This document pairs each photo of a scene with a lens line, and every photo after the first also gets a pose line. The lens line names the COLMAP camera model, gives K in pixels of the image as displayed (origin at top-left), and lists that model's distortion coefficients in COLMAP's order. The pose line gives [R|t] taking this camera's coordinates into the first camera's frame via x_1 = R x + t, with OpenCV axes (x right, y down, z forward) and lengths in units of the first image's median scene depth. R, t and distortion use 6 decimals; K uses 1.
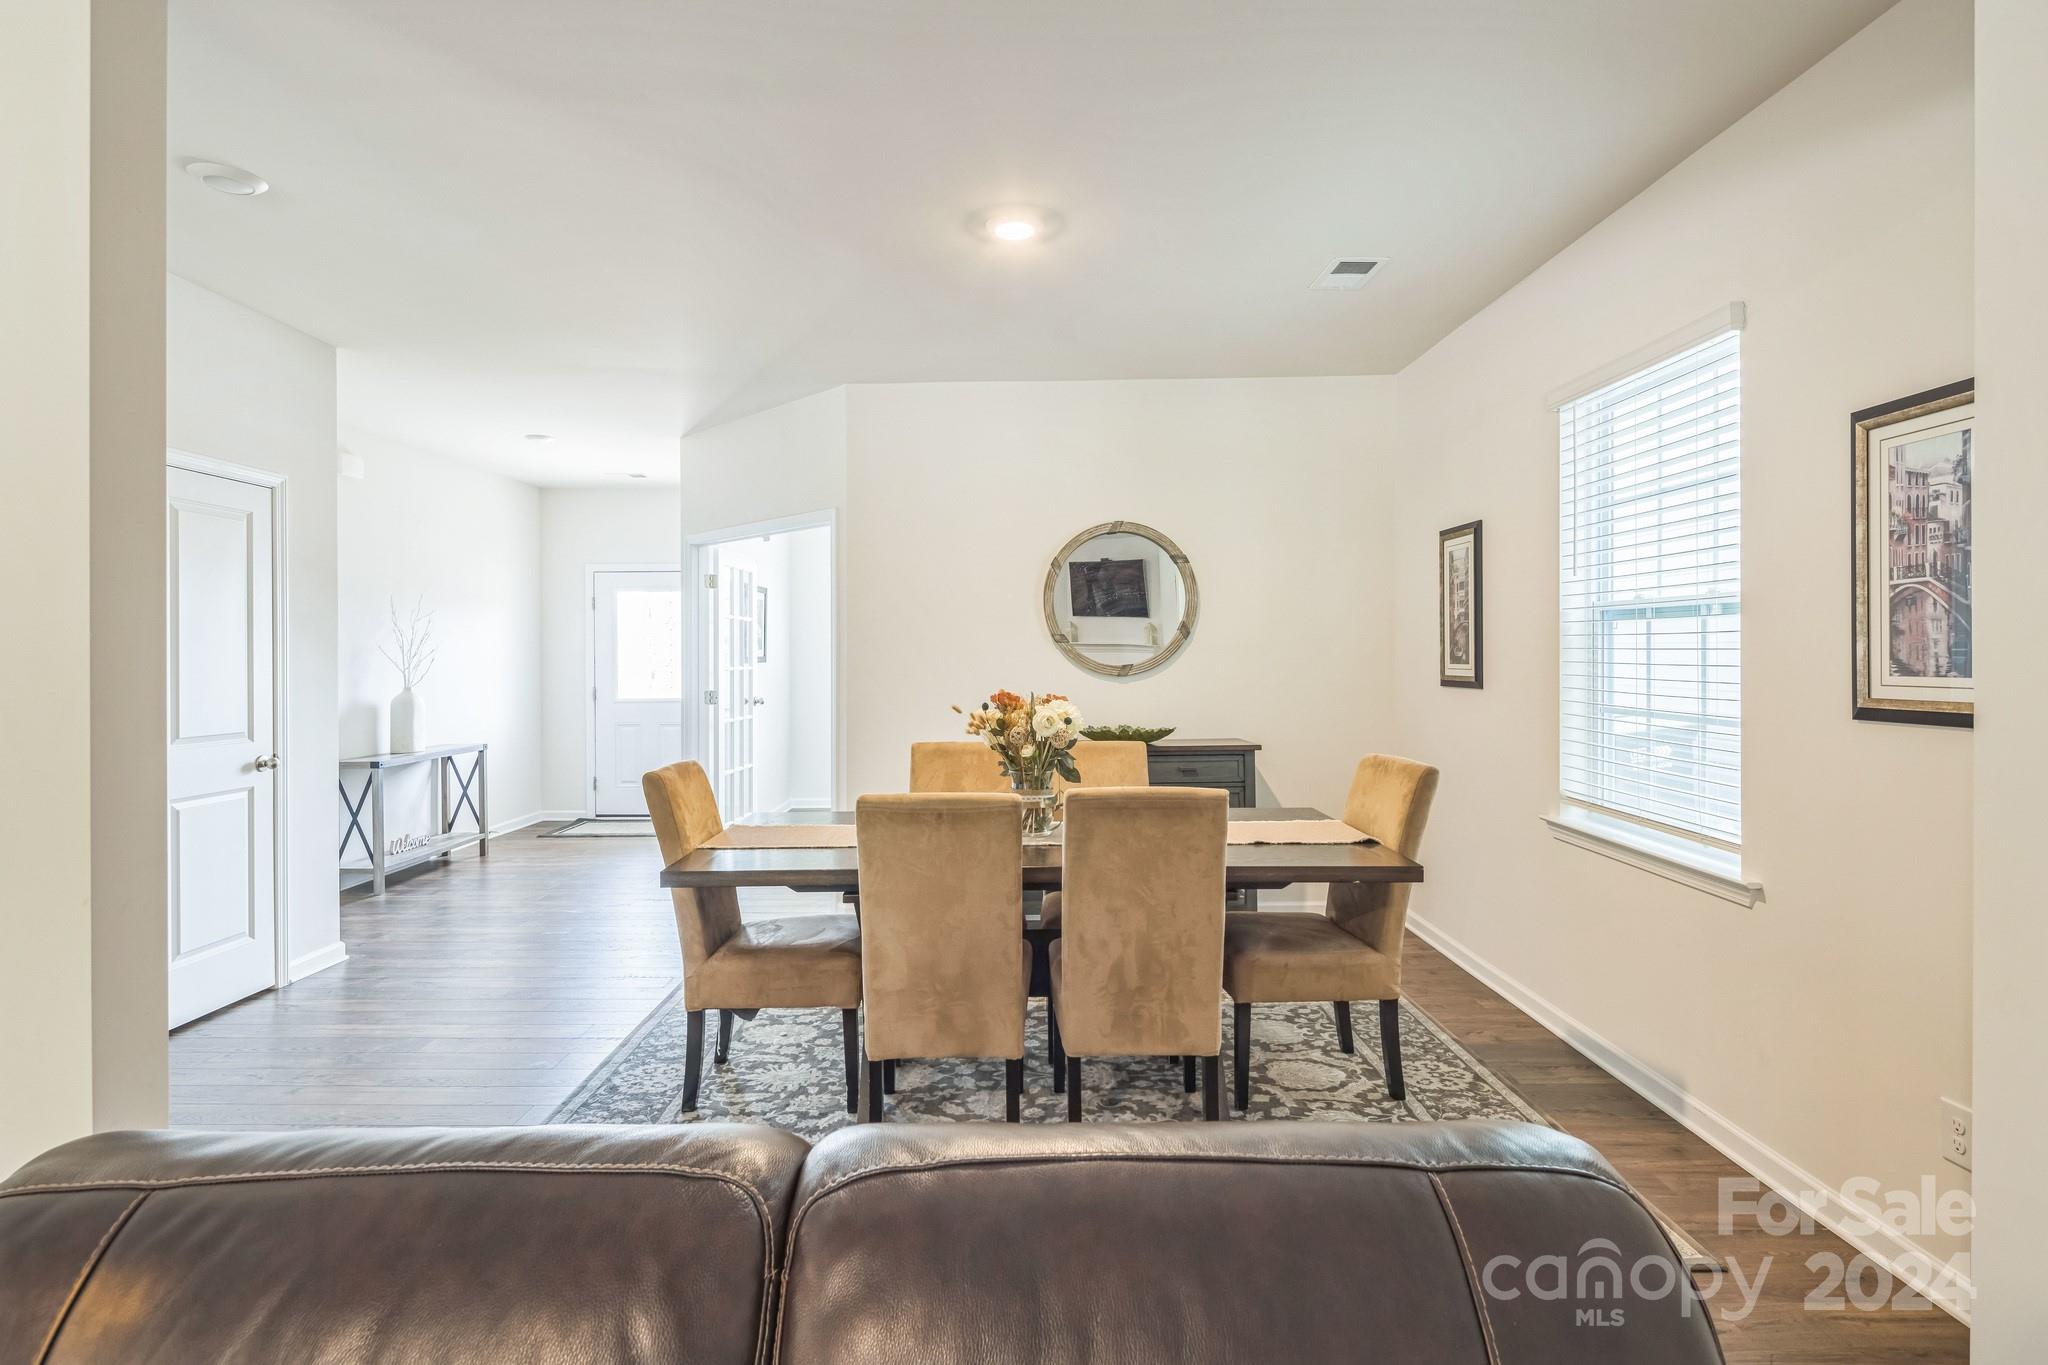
lens RADIAL K [[1002.3, 0, 1012.1], [0, 1002.3, 655.0], [0, 0, 1]] dist [-0.000002, -0.000565]
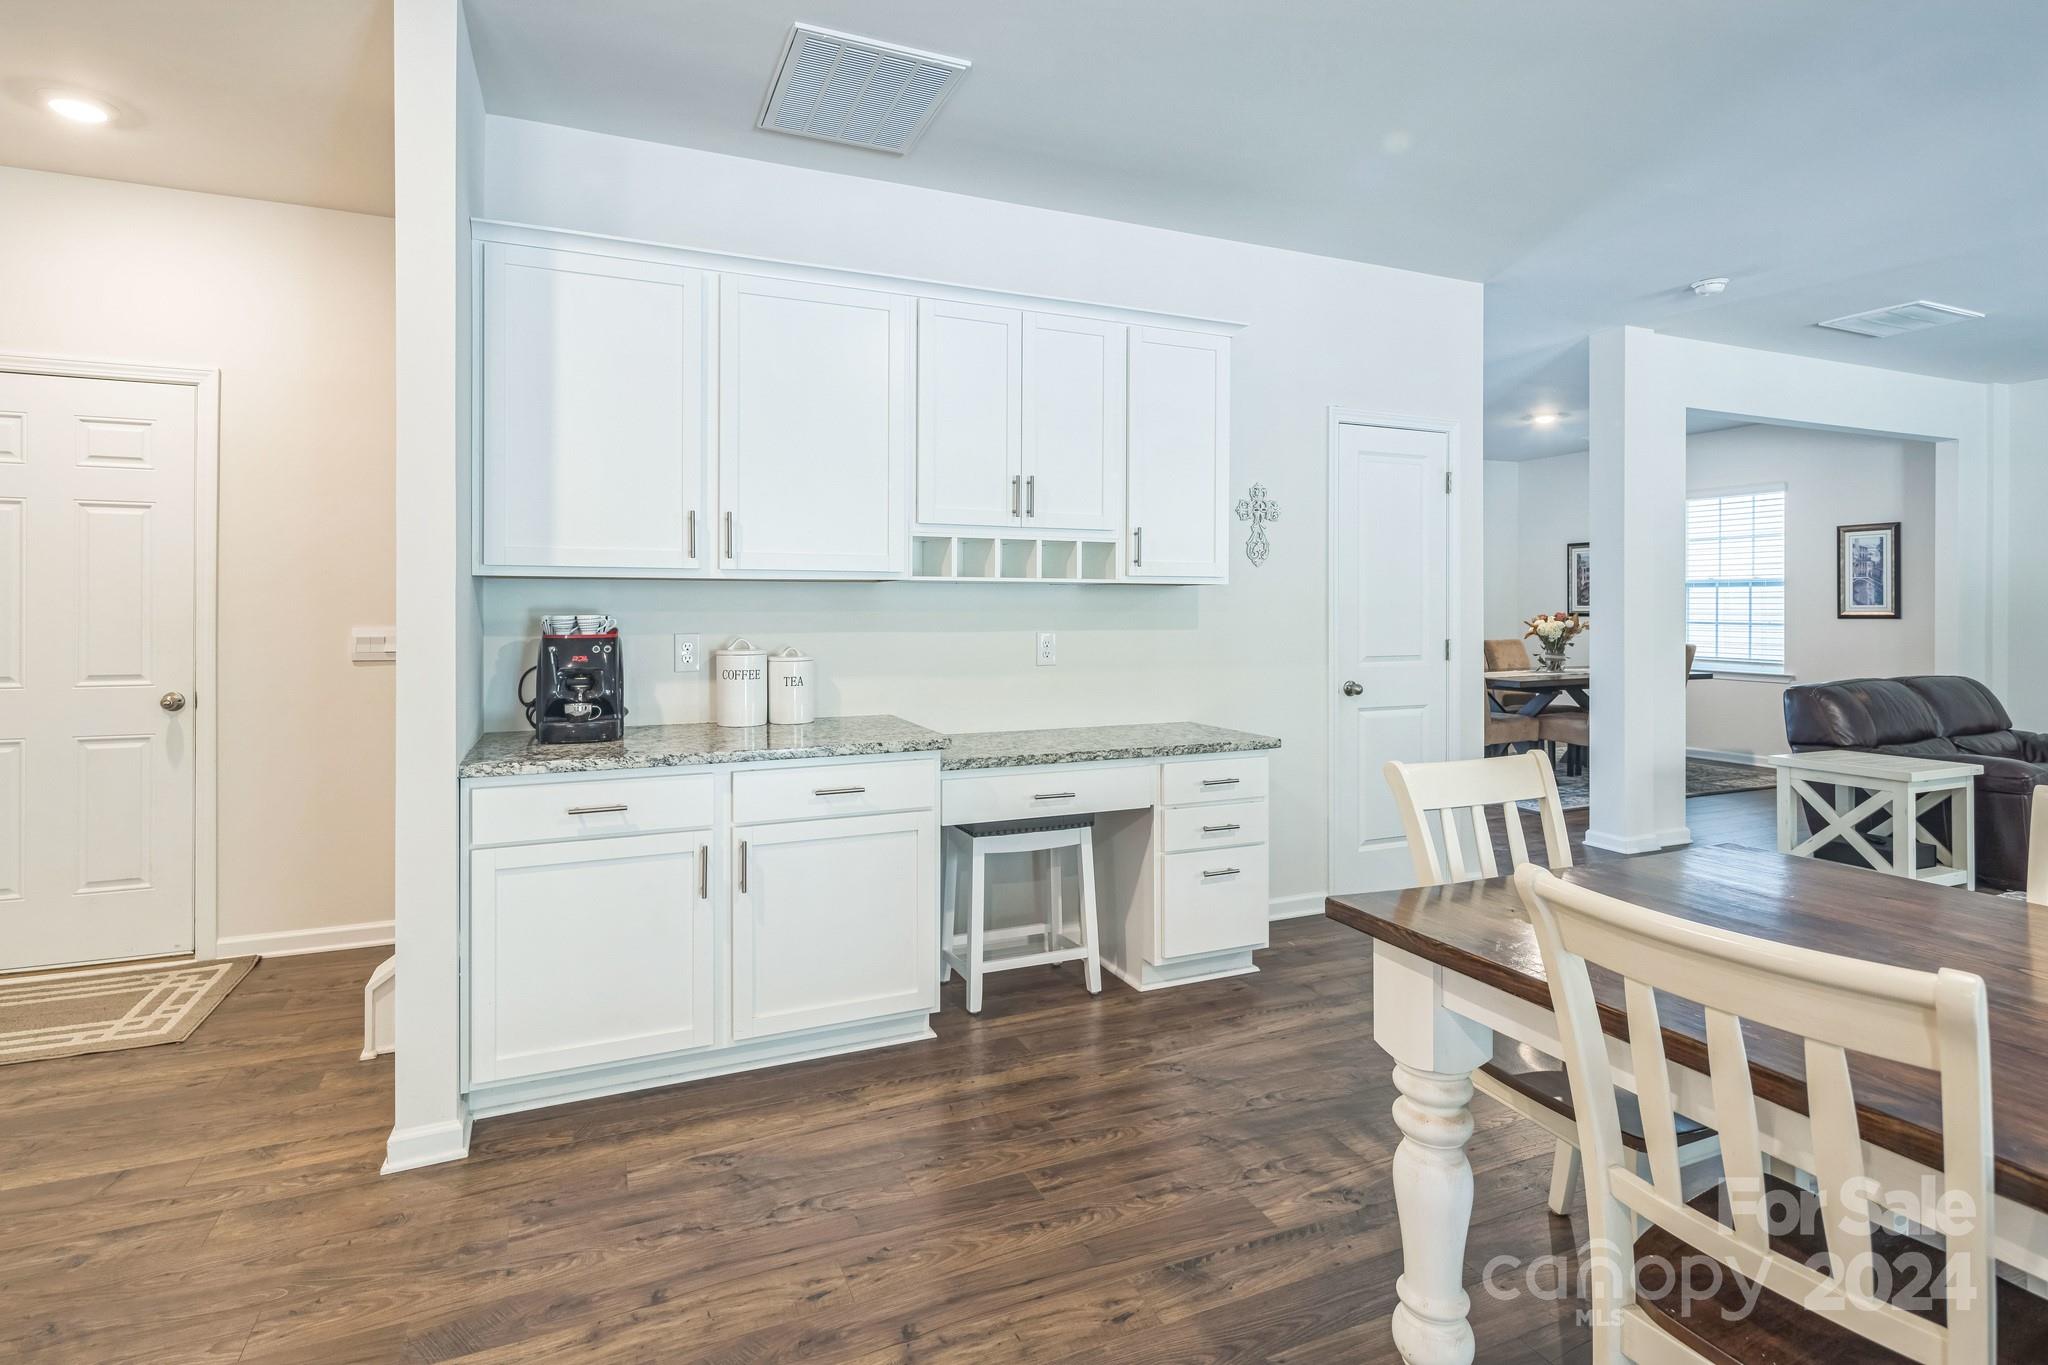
lens RADIAL K [[1006.8, 0, 1003.3], [0, 1006.8, 608.3], [0, 0, 1]] dist [0.002045, -0.000324]
pose [[0.916954, 0.005432, 0.398956, -2.004385], [-0.004175, 0.999983, -0.004020, 0.036435], [-0.398971, 0.002021, 0.916961, -0.635596]]
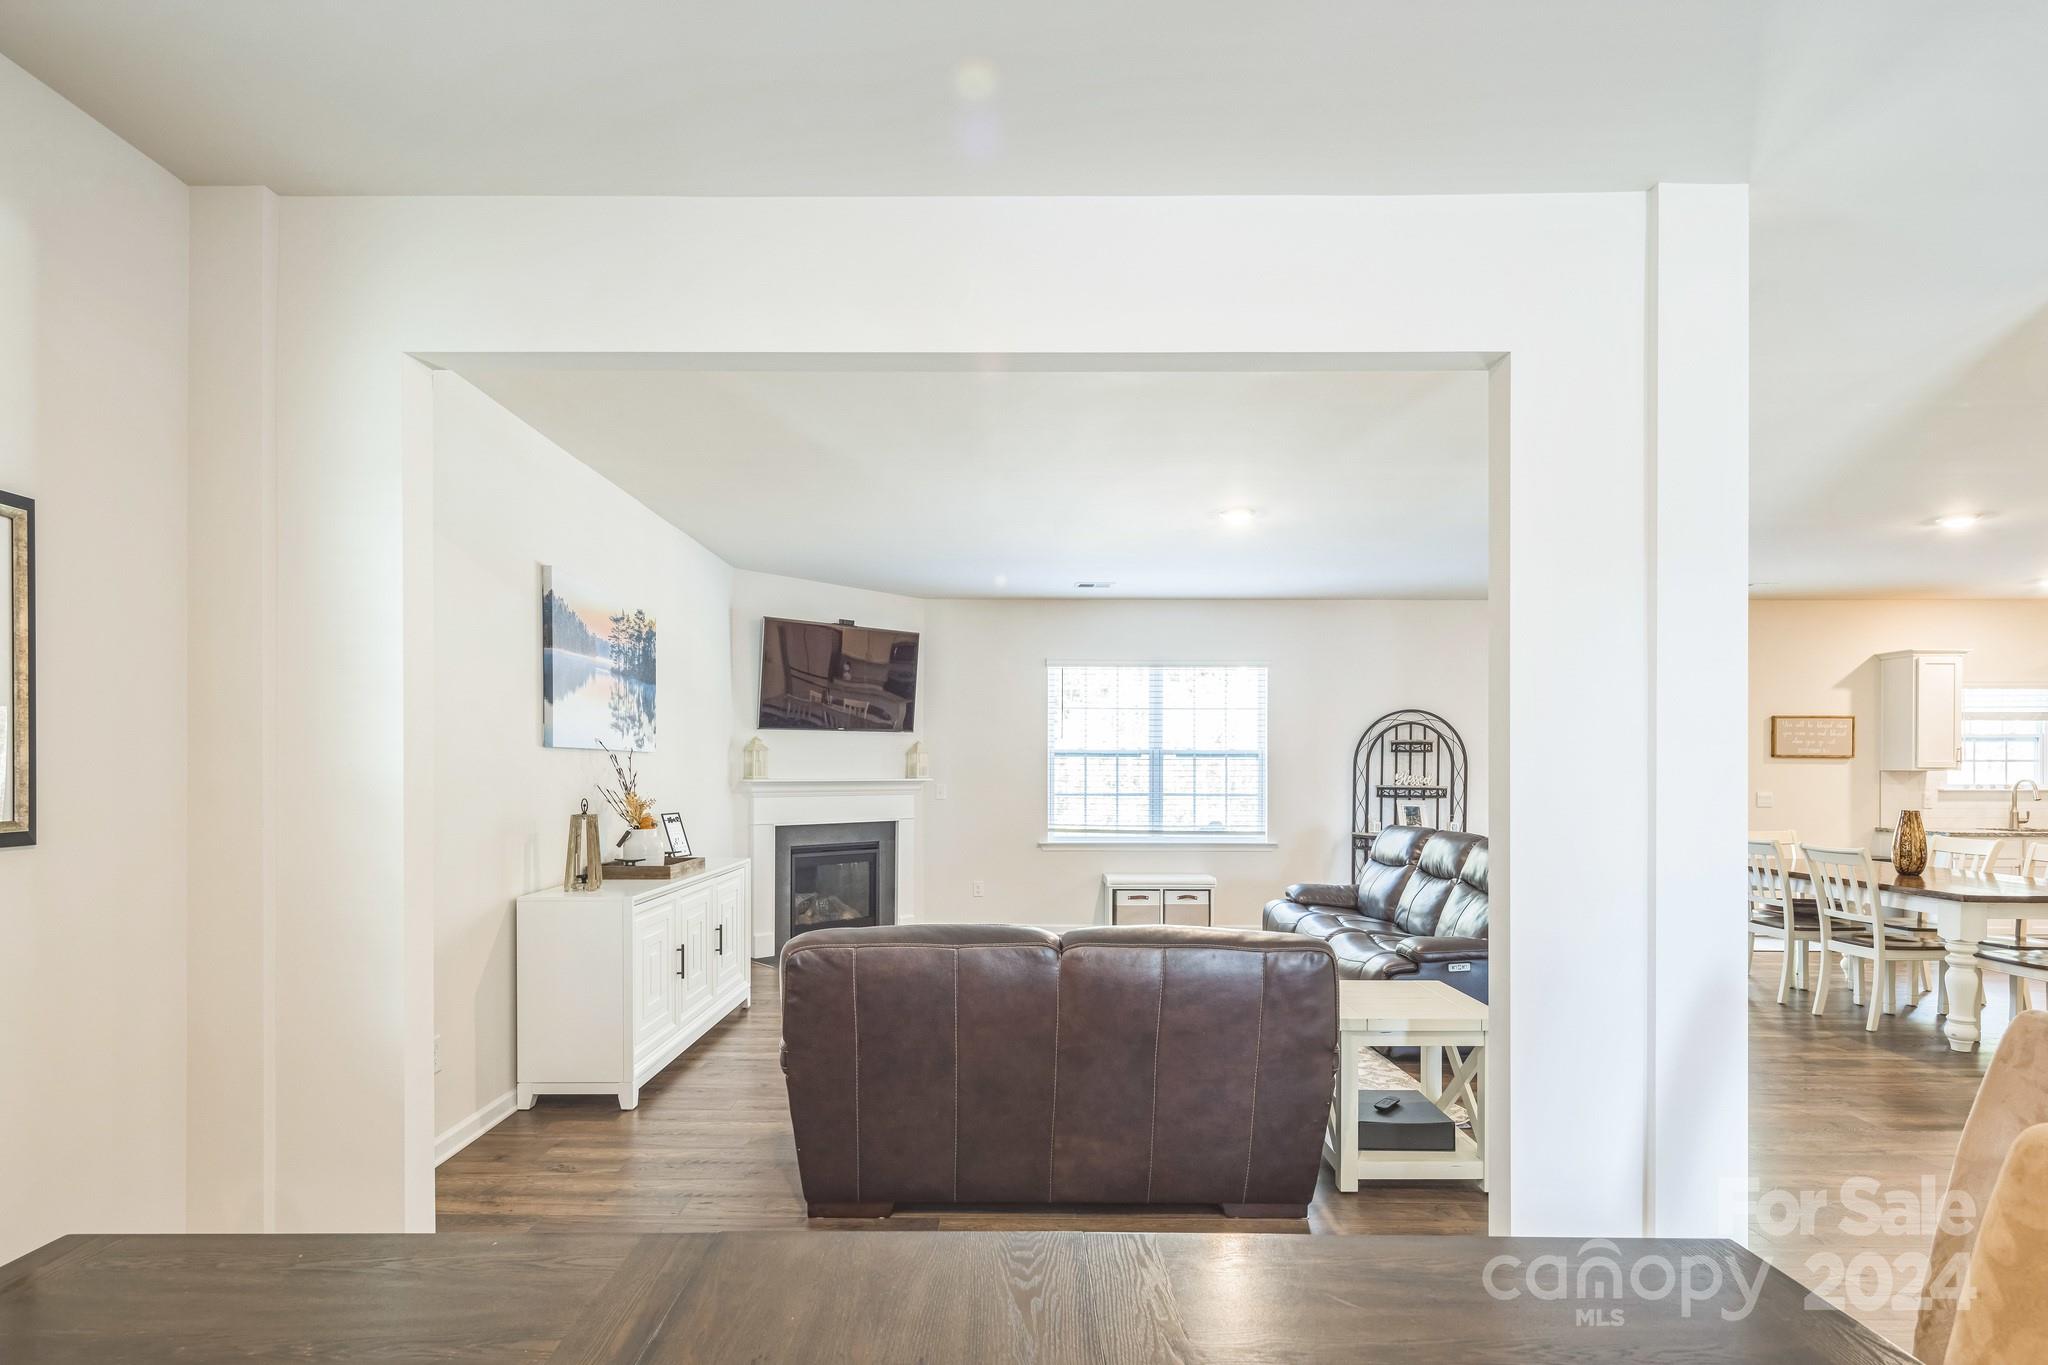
lens RADIAL K [[1004.2, 0, 1011.5], [0, 1004.2, 774.0], [0, 0, 1]] dist [0.000170, -0.000588]
pose [[-0.999980, 0.002906, -0.005691, -0.012800], [0.002879, 0.999985, 0.004763, -0.000596], [0.005705, 0.004747, -0.999972, 1.136583]]
